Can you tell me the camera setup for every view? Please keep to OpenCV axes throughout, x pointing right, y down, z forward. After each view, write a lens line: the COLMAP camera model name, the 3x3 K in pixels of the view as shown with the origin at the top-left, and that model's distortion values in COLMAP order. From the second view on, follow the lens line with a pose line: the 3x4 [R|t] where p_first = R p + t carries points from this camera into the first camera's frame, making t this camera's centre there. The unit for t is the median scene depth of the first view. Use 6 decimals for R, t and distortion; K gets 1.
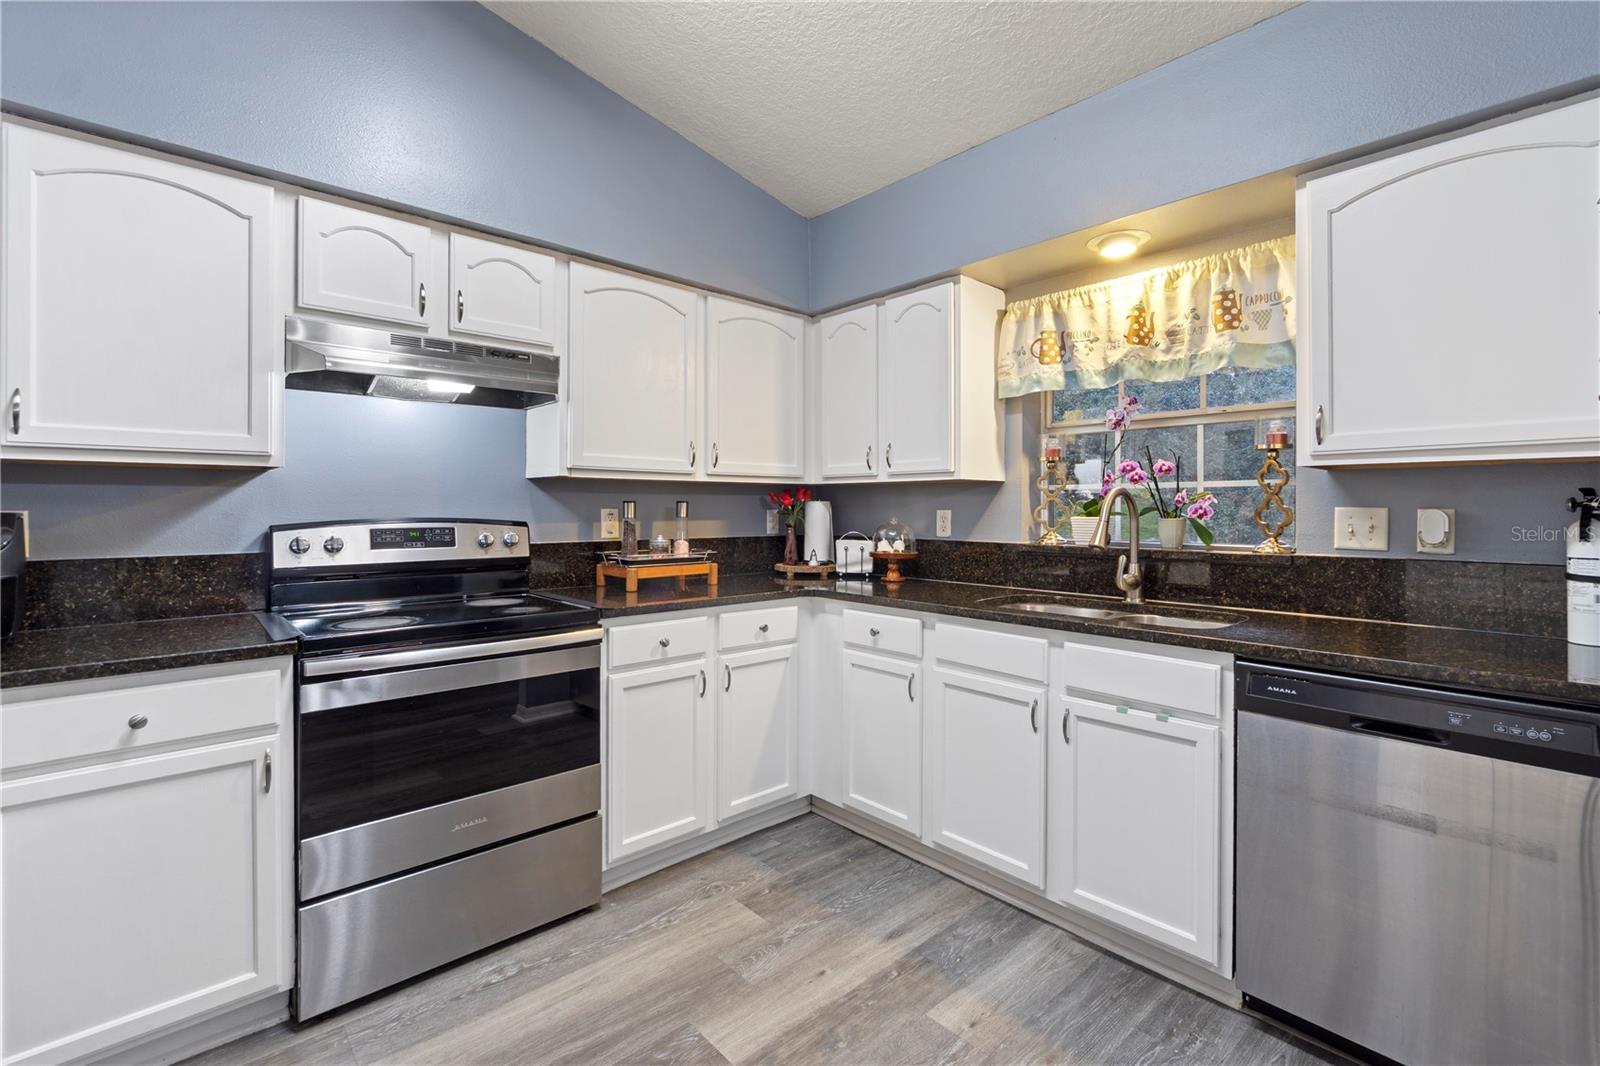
lens RADIAL K [[699.3, 0, 796.7], [0, 699.3, 506.3], [0, 0, 1]] dist [-0.008675, 0.001122]
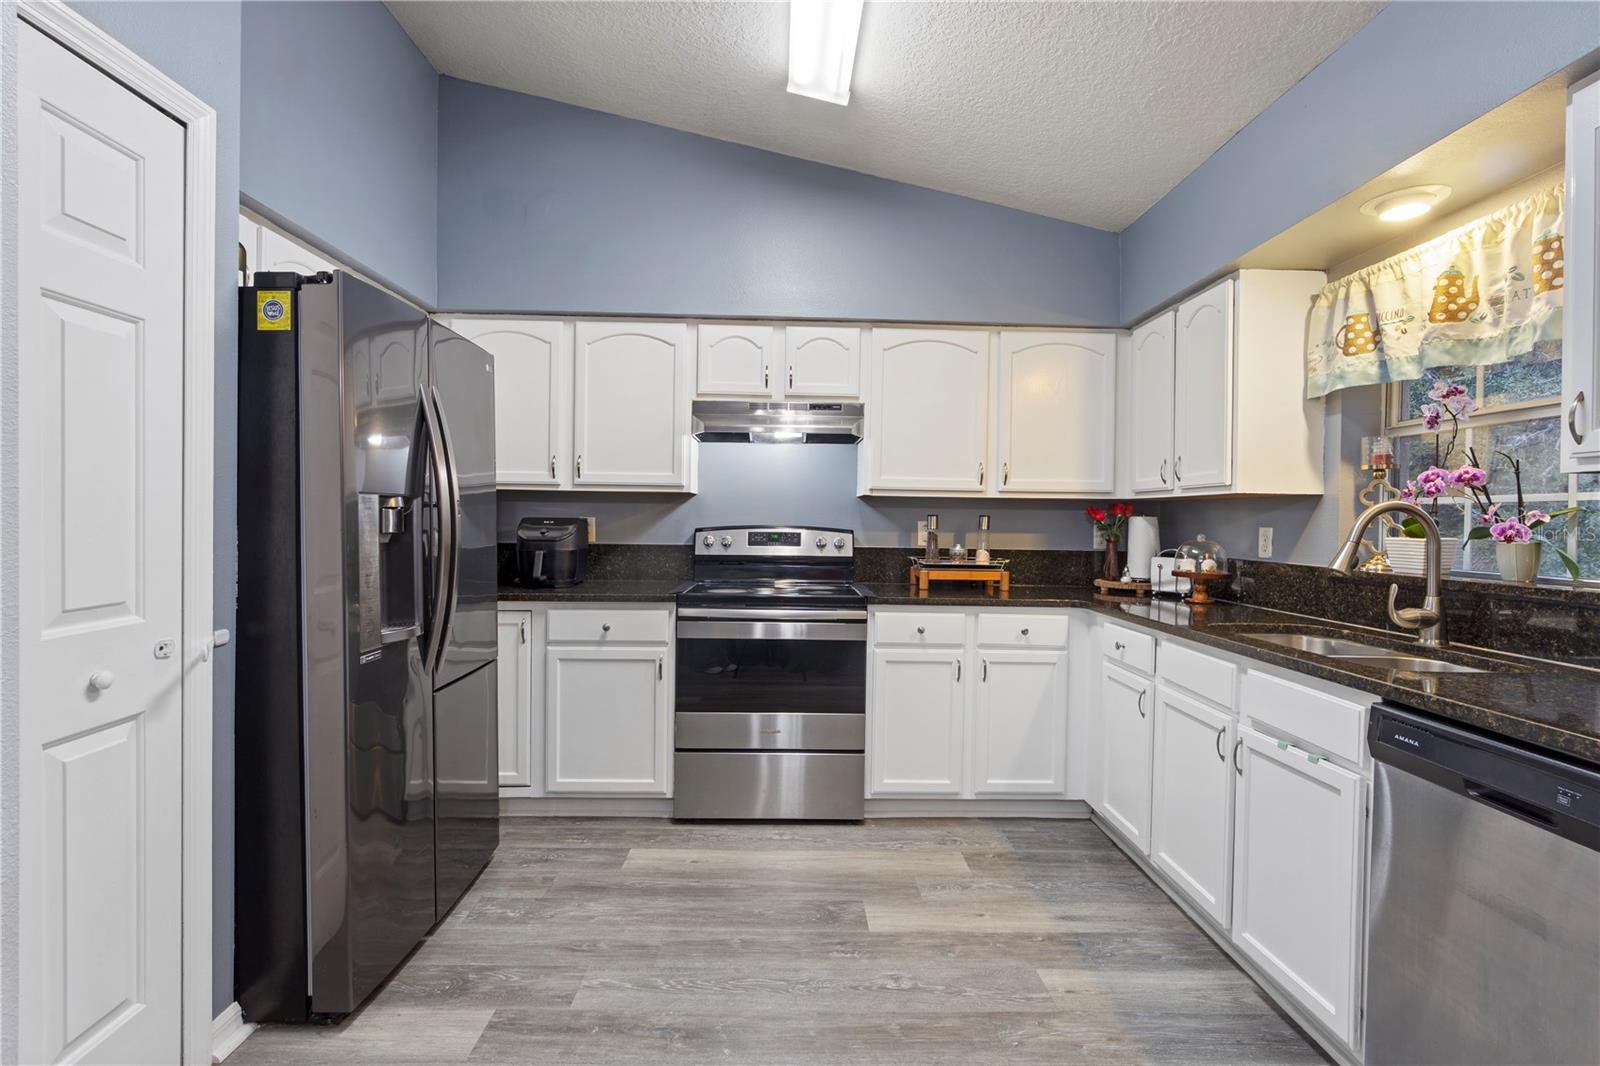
lens RADIAL K [[736.0, 0, 806.7], [0, 736.0, 524.3], [0, 0, 1]] dist [-0.010306, 0.000344]
pose [[0.754477, 0.014645, -0.656163, 0.483424], [-0.012536, 0.999890, 0.007902, 0.001733], [0.656207, 0.002263, 0.754577, -0.103433]]
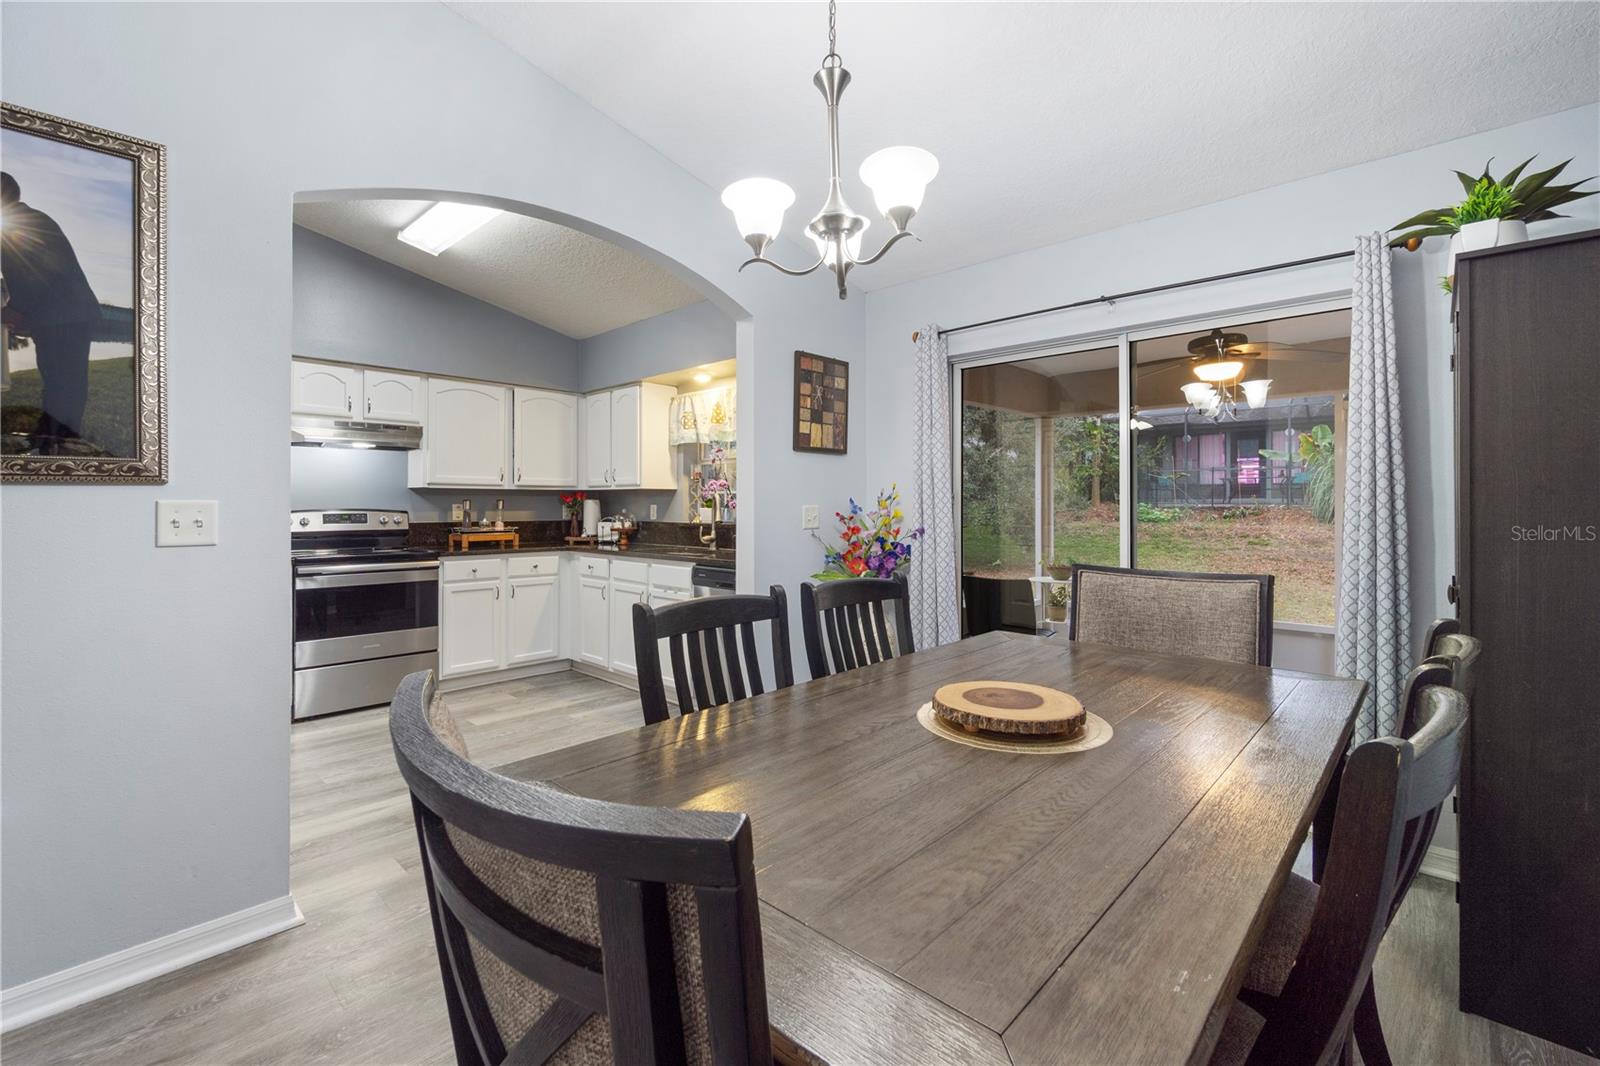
lens RADIAL K [[699.3, 0, 800.9], [0, 699.3, 499.5], [0, 0, 1]] dist [-0.008675, 0.001122]
pose [[0.997238, -0.000213, 0.074265, 0.577587], [0.000603, 0.999986, -0.005228, 0.001822], [-0.074263, 0.005258, 0.997225, -1.039424]]
